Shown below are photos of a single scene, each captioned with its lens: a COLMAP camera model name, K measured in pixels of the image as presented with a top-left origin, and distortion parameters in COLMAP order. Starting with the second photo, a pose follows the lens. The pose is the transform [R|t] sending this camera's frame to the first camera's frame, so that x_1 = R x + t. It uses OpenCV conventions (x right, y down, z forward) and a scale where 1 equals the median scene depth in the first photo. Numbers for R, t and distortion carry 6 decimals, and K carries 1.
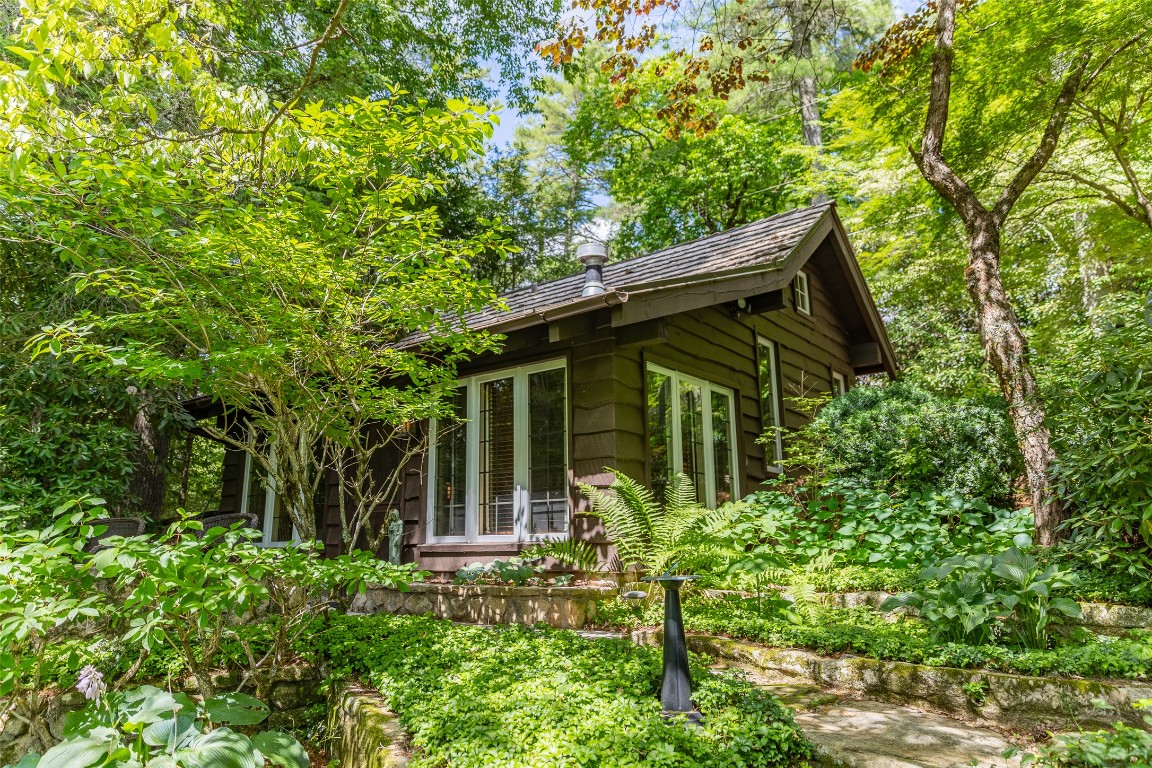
lens RADIAL K [[783.2, 0, 578.0], [0, 783.2, 389.0], [0, 0, 1]] dist [0.000581, -0.000433]
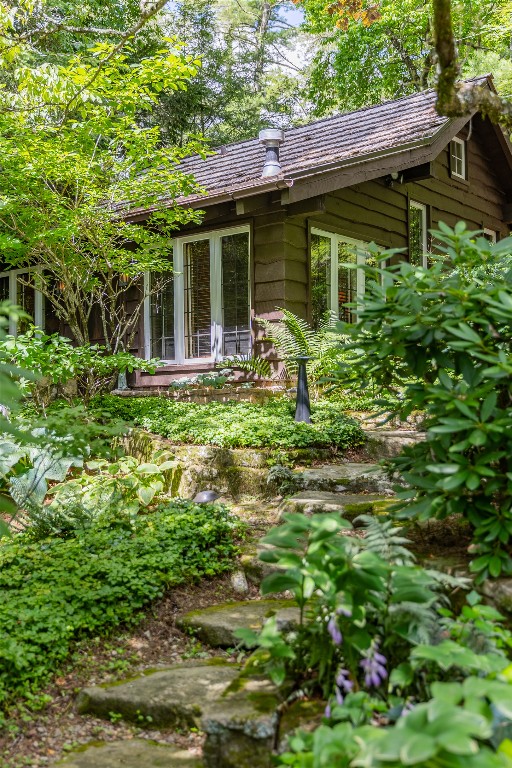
lens RADIAL K [[831.3, 0, 233.2], [0, 831.3, 384.7], [0, 0, 1]] dist [0.029628, 0.005967]
pose [[0.999072, 0.002677, -0.042984, 0.019352], [0.004835, 0.984784, 0.173717, -0.019257], [0.042795, -0.173763, 0.983857, -0.444962]]
